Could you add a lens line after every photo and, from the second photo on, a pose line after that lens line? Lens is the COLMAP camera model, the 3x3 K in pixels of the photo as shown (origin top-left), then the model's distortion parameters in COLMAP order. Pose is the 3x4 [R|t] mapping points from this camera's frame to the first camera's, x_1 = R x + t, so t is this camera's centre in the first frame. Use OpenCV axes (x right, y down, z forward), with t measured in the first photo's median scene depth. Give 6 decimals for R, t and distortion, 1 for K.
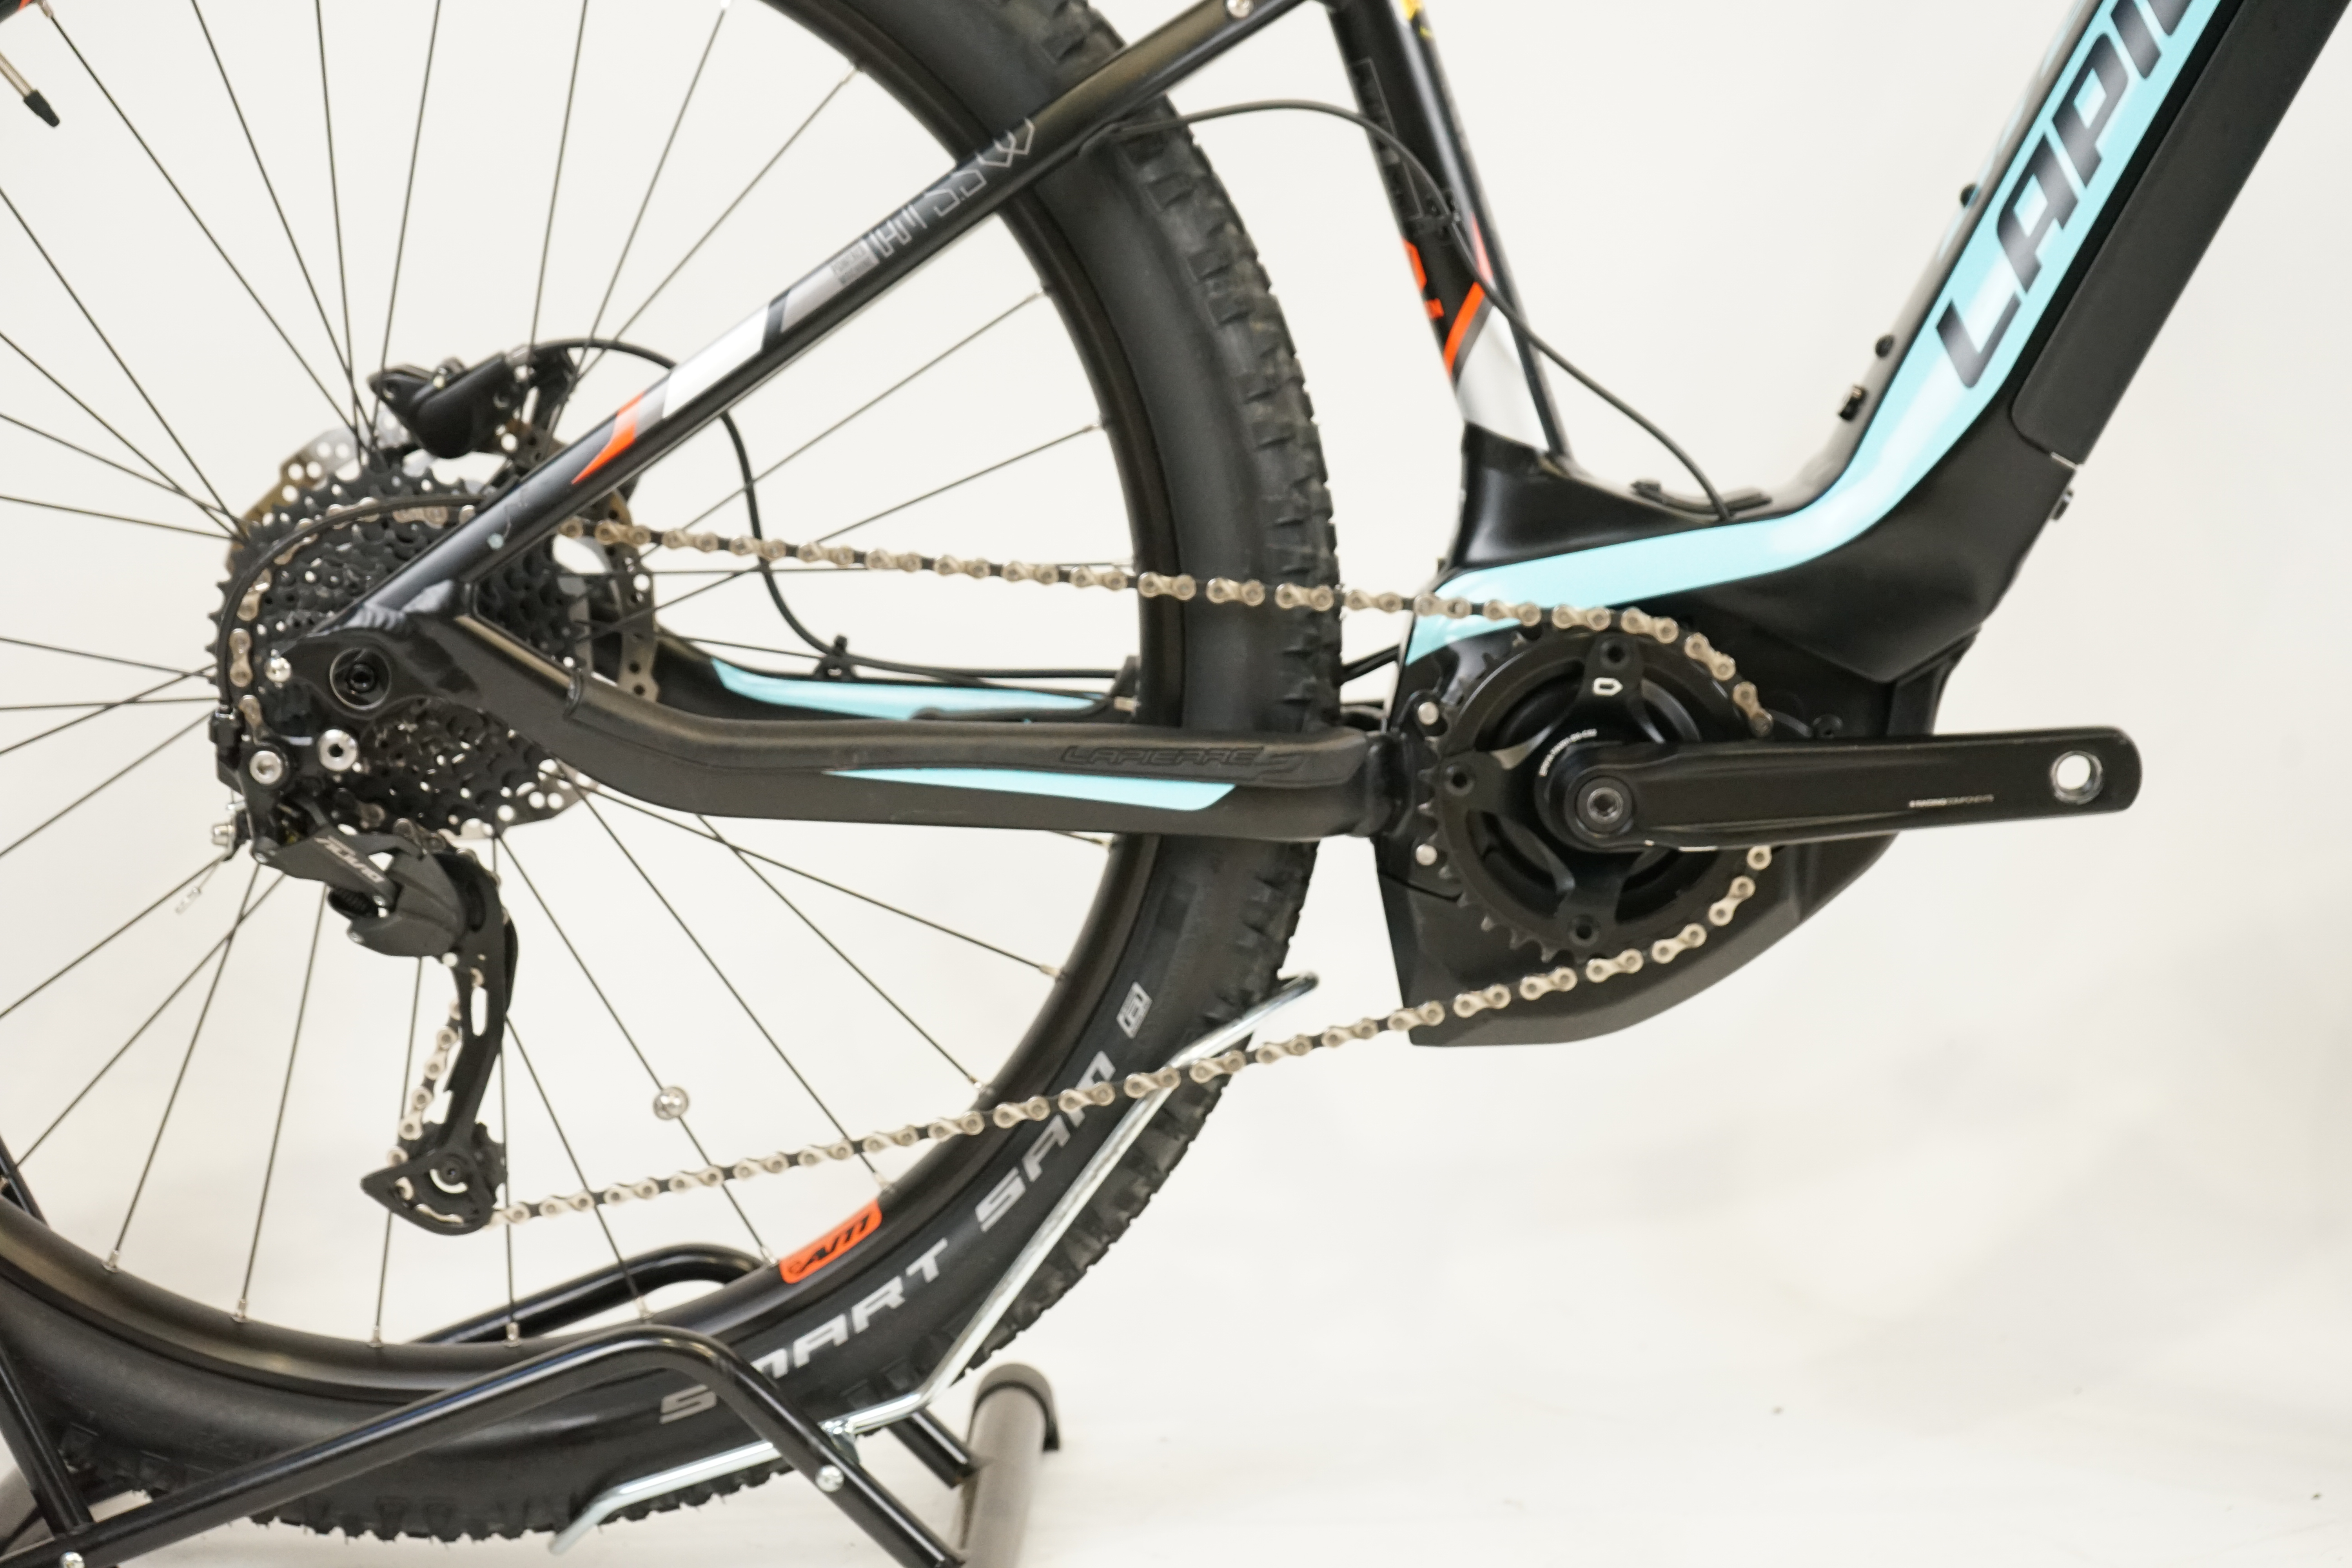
lens RADIAL K [[4330.5, 0, 1164.0], [0, 4330.5, 767.8], [0, 0, 1]] dist [-0.037386, 0.000000]
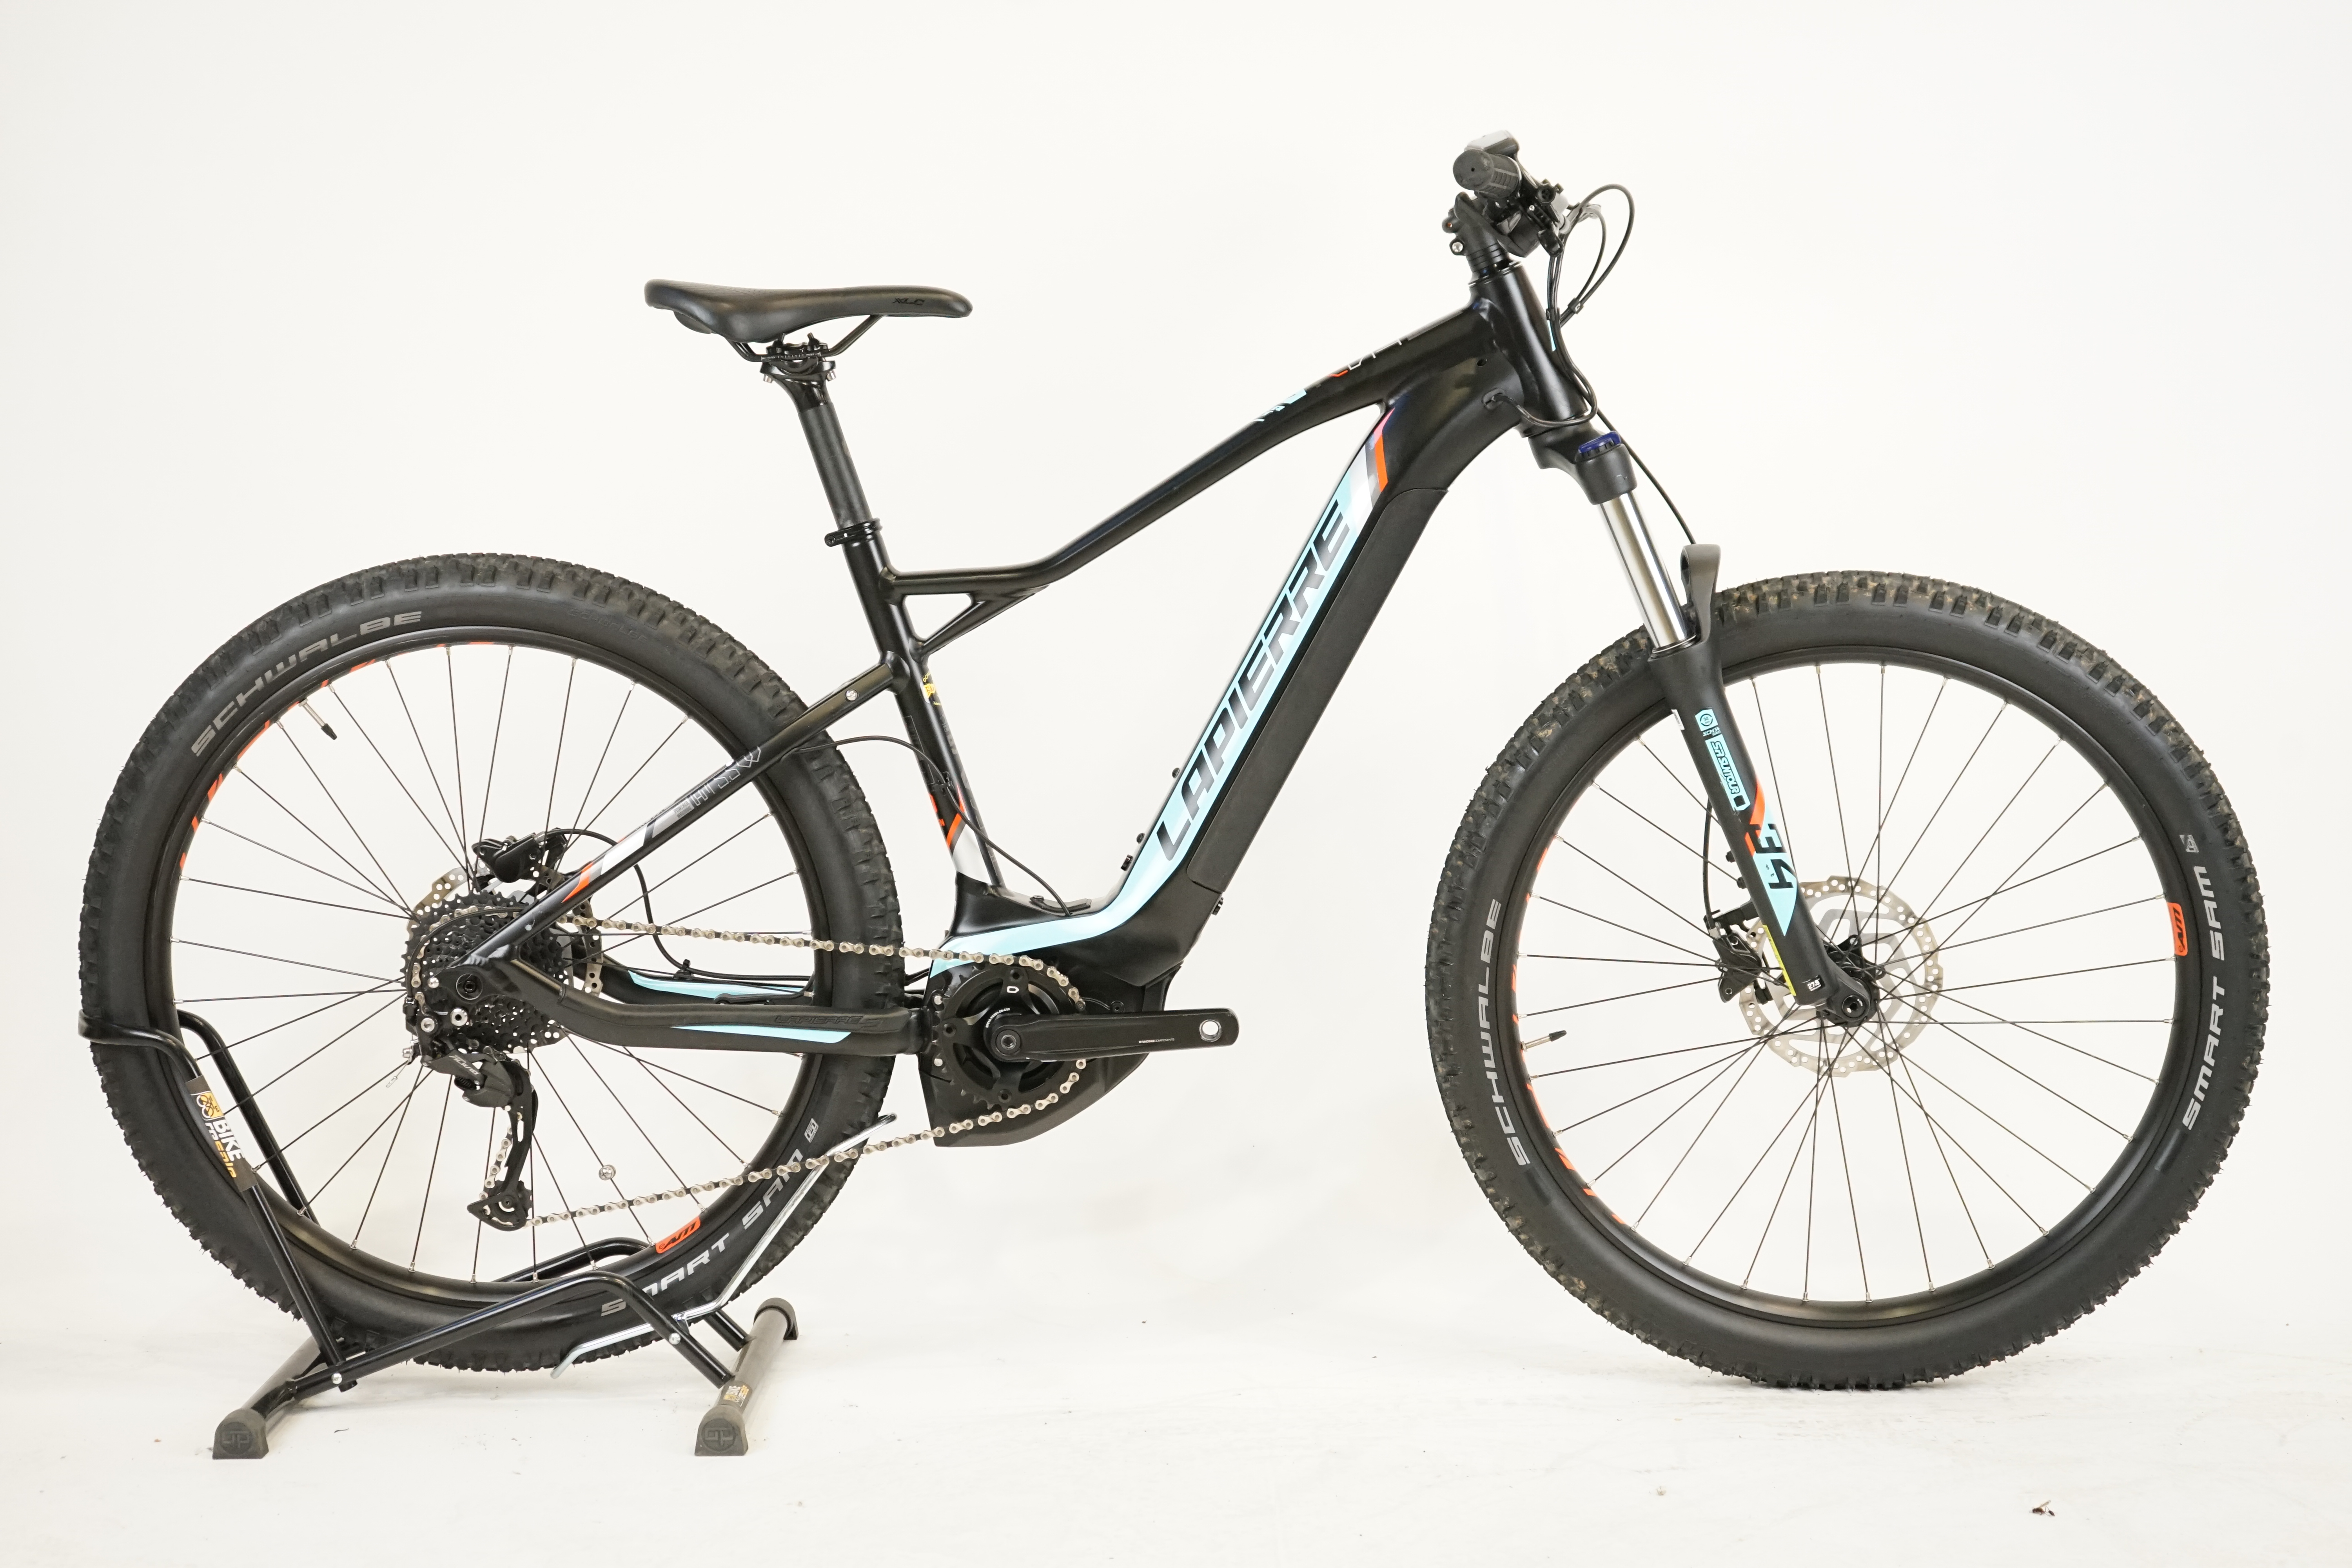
lens RADIAL K [[3663.7, 0, 1167.7], [0, 3663.7, 790.6], [0, 0, 1]] dist [-0.006834, 0.000000]
pose [[0.999935, 0.001057, 0.011368, 0.158661], [-0.000665, 0.999409, -0.034375, -0.056207], [-0.011398, 0.034365, 0.999344, -0.926936]]
